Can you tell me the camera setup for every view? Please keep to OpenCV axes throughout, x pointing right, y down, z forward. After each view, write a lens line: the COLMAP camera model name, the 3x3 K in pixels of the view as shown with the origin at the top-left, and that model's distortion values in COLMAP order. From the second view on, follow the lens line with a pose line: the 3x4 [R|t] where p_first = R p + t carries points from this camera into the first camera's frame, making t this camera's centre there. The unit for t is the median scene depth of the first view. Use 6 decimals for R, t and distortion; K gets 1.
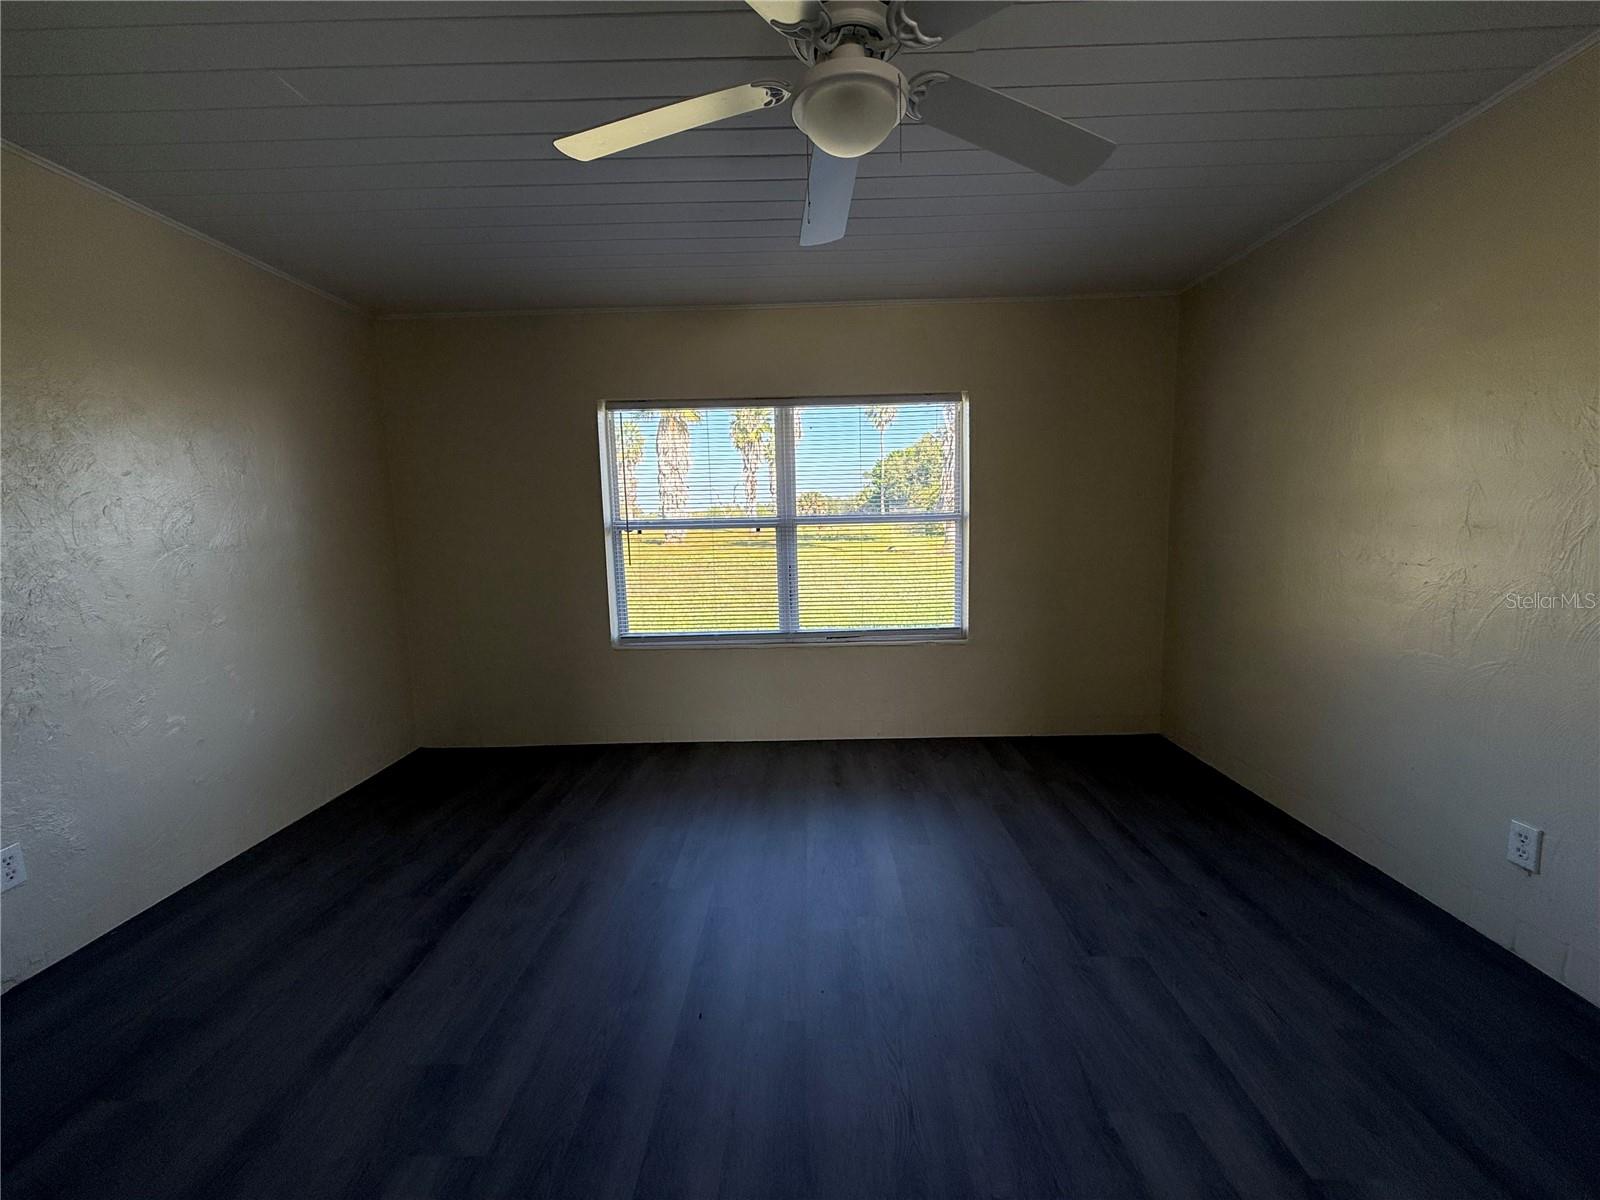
lens RADIAL K [[637.3, 0, 800.8], [0, 637.3, 605.4], [0, 0, 1]] dist [0.001028, -0.000136]
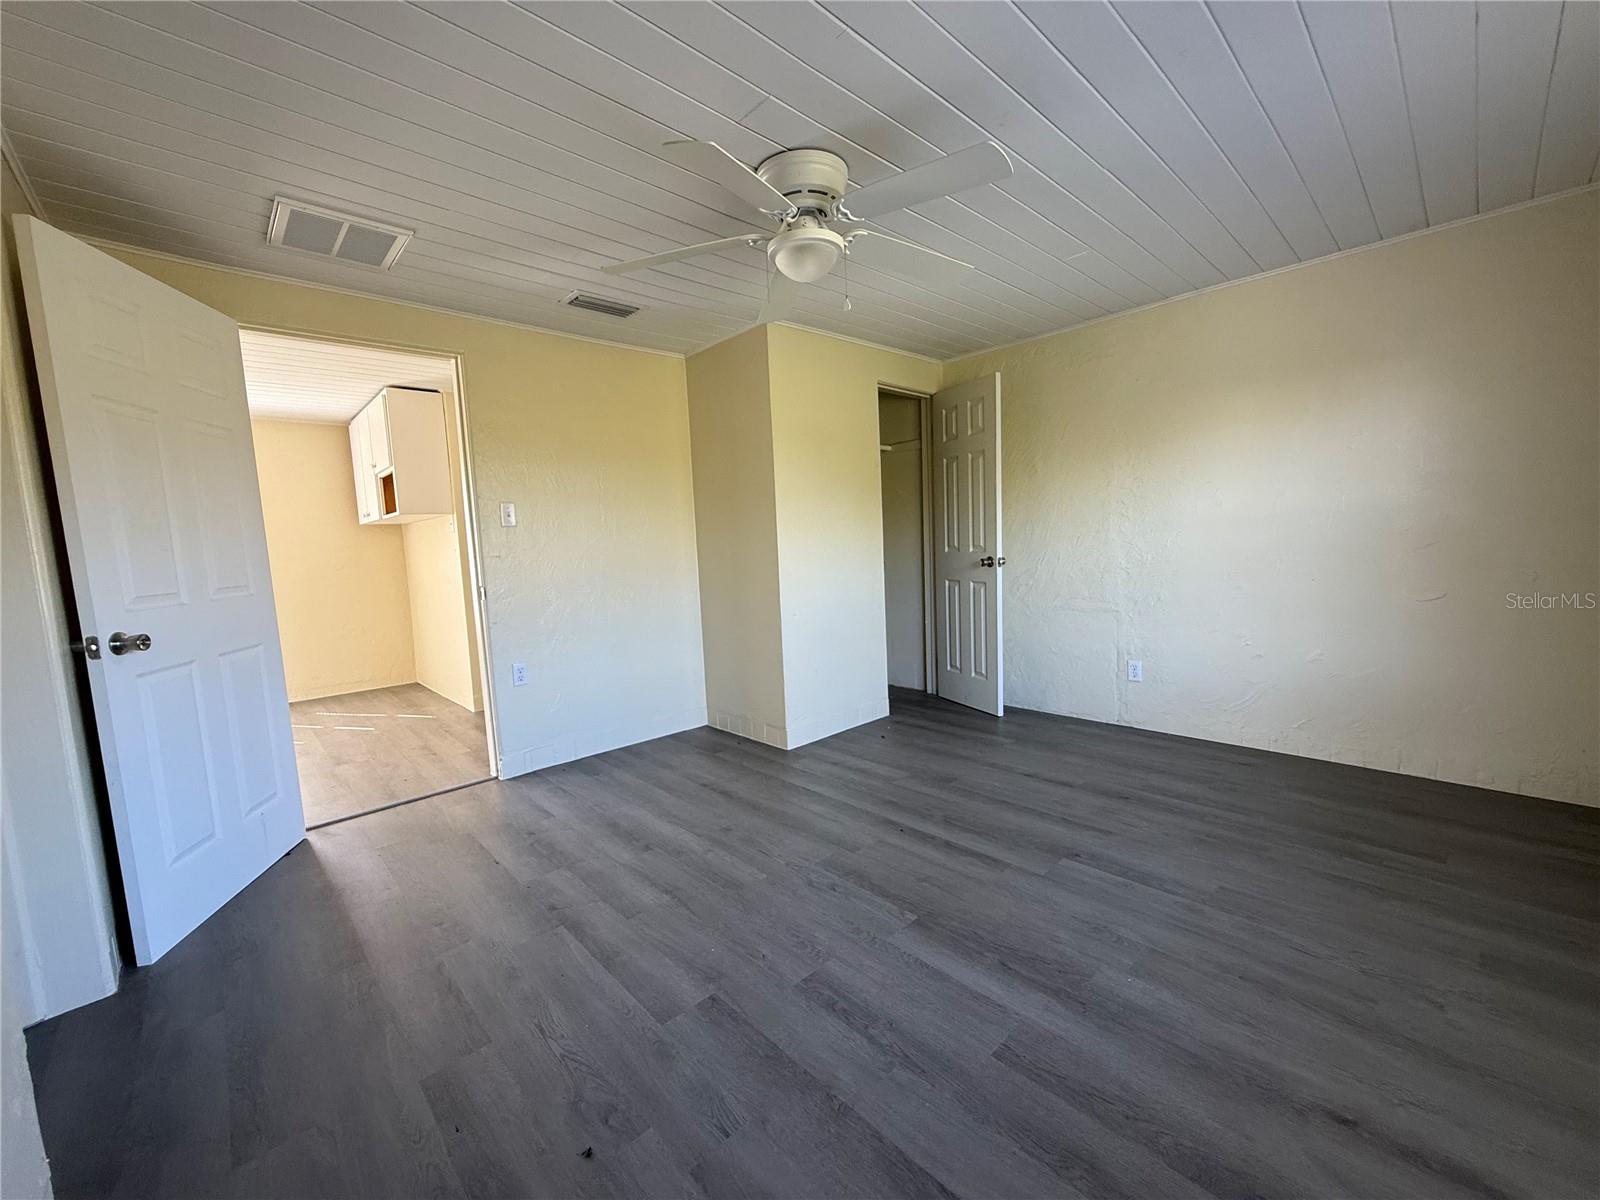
lens RADIAL K [[637.3, 0, 800.8], [0, 637.3, 605.4], [0, 0, 1]] dist [0.001028, -0.000136]
pose [[-0.720698, 0.126191, -0.681668, 0.749404], [-0.035429, 0.975304, 0.218007, -0.170987], [0.692344, 0.181268, -0.698428, 1.328666]]
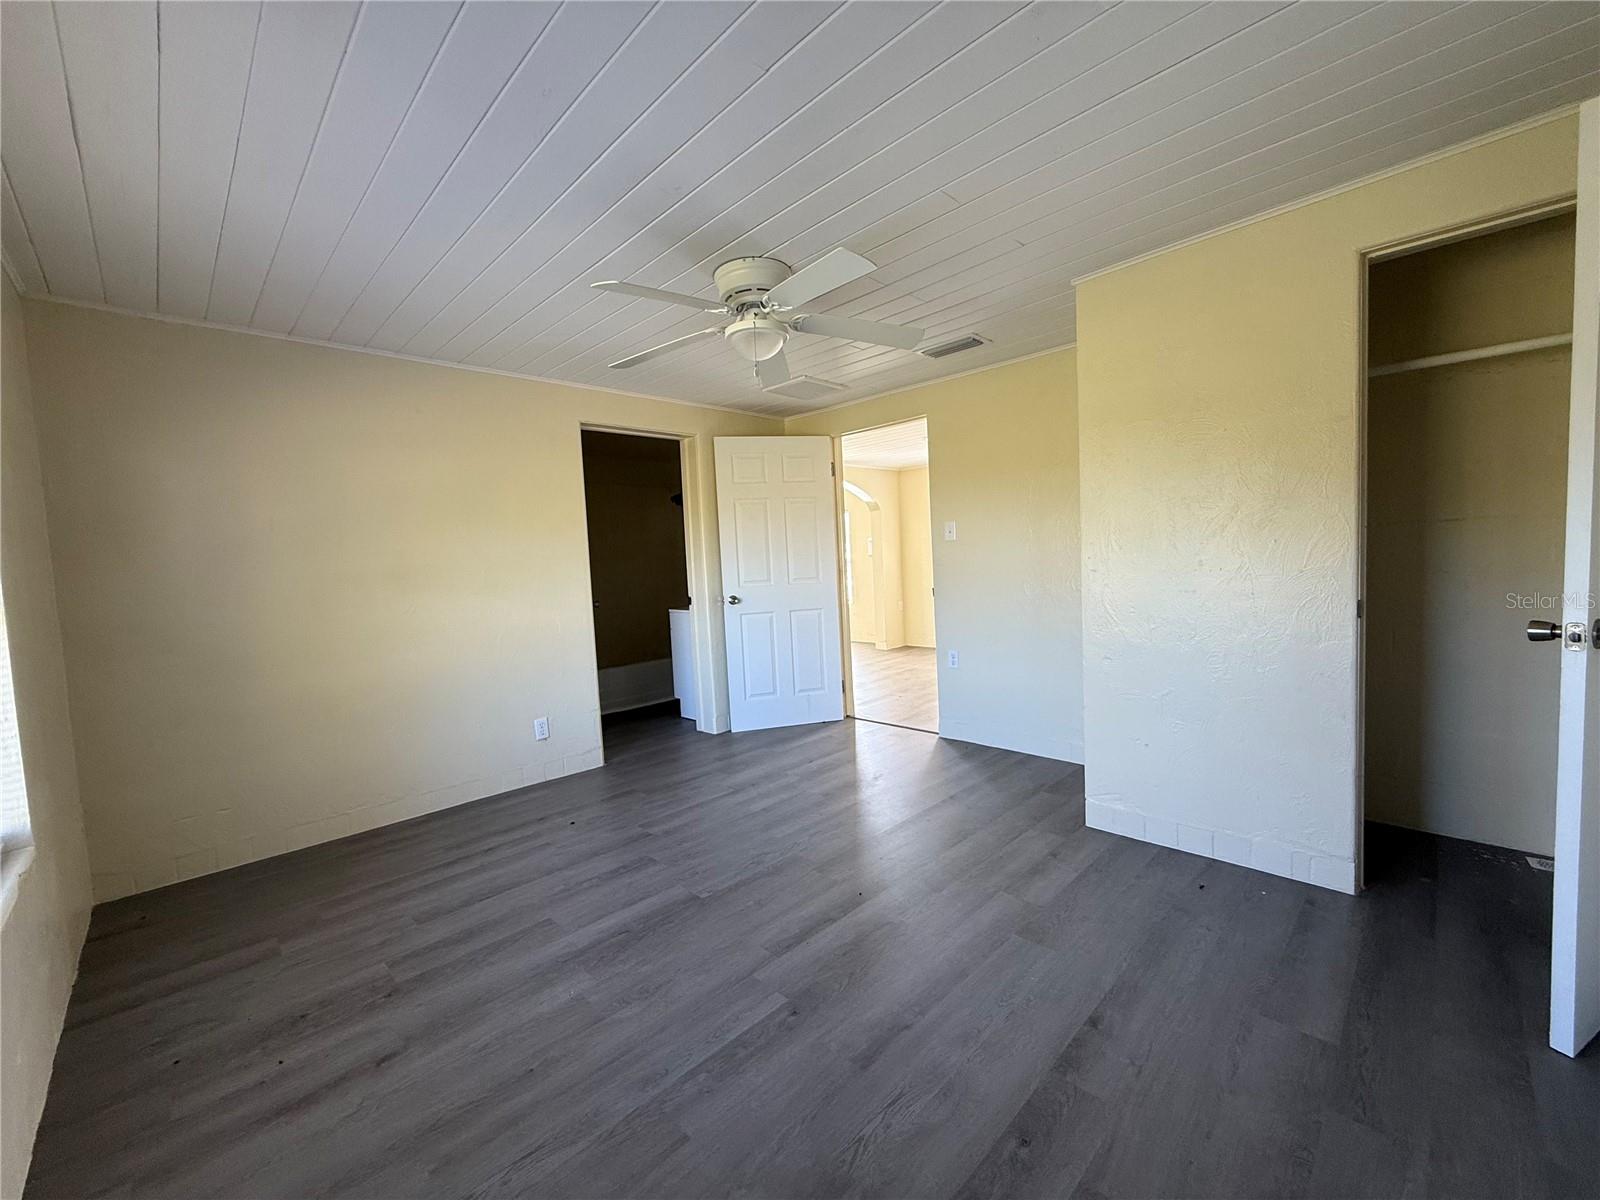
lens RADIAL K [[637.3, 0, 800.8], [0, 637.3, 605.4], [0, 0, 1]] dist [0.001028, -0.000136]
pose [[-0.710146, 0.006279, 0.704027, -0.784728], [0.159133, 0.975514, 0.151817, -0.169278], [-0.685835, 0.219846, -0.693756, 1.415809]]
